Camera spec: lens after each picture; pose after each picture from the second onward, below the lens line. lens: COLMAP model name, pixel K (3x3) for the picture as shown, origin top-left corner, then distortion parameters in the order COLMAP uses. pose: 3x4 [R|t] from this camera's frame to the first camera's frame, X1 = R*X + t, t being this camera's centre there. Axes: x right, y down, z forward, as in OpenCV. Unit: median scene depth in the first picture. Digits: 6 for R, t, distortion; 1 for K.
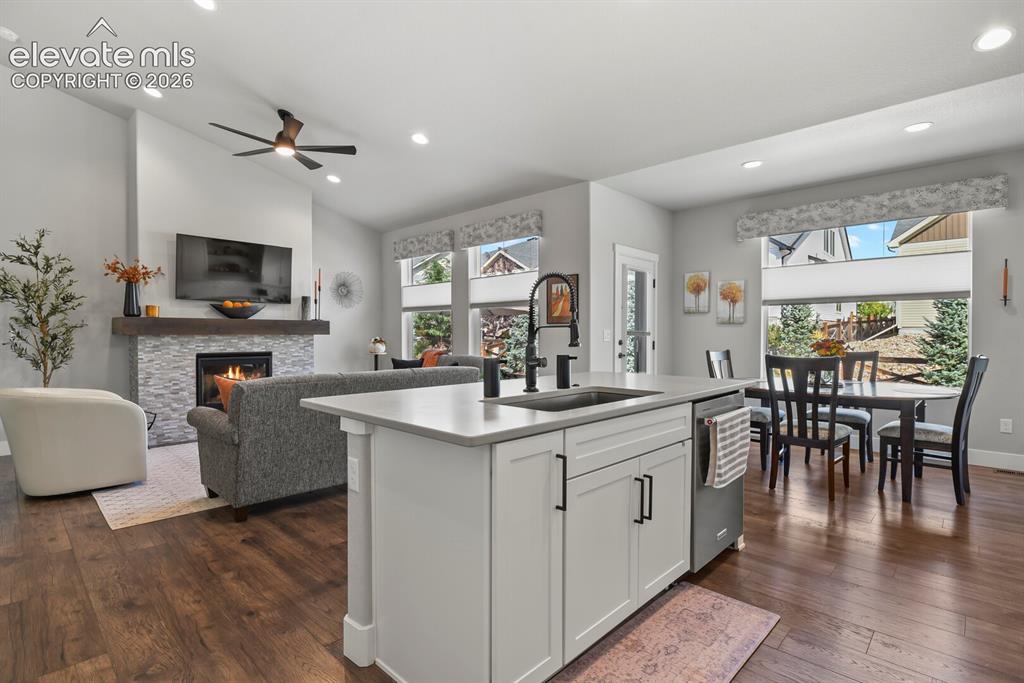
lens RADIAL K [[494.9, 0, 517.6], [0, 494.9, 342.3], [0, 0, 1]] dist [-0.002978, -0.006596]
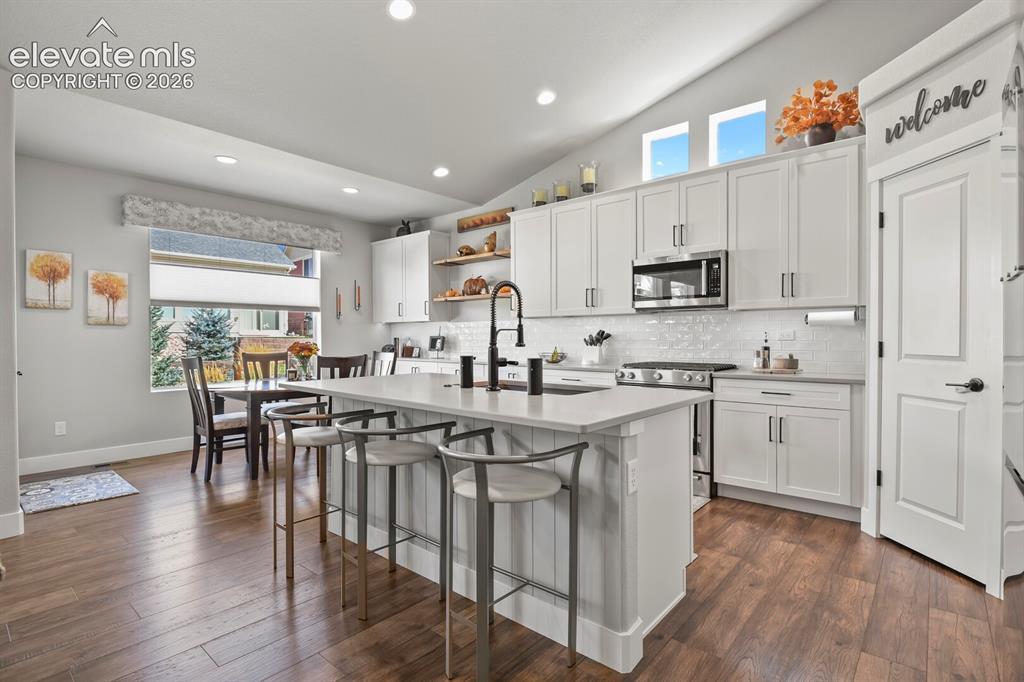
lens RADIAL K [[494.9, 0, 517.6], [0, 494.9, 341.8], [0, 0, 1]] dist [-0.002978, -0.006596]
pose [[-0.055213, -0.008285, 0.998440, -0.417790], [0.019360, 0.999769, 0.009366, -0.005751], [-0.998287, 0.019847, -0.055040, 0.408258]]
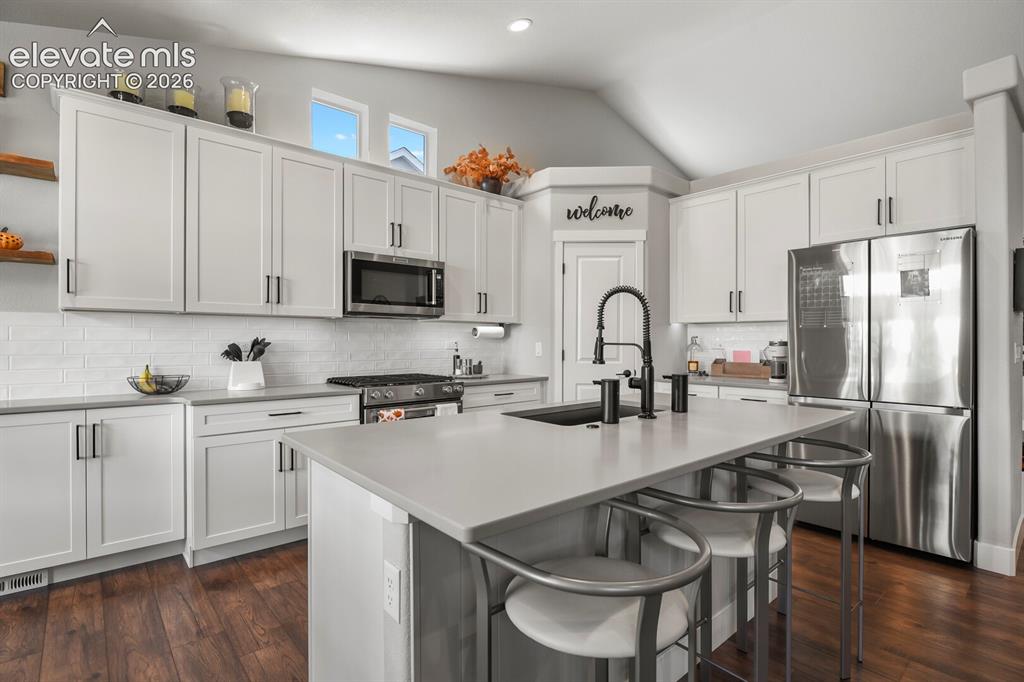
lens RADIAL K [[494.9, 0, 517.6], [0, 494.9, 341.8], [0, 0, 1]] dist [-0.002978, -0.006596]
pose [[-0.996188, -0.001948, 0.087209, 0.072790], [-0.000250, 0.999810, 0.019480, -0.021398], [-0.087231, 0.019384, -0.996000, 0.769797]]
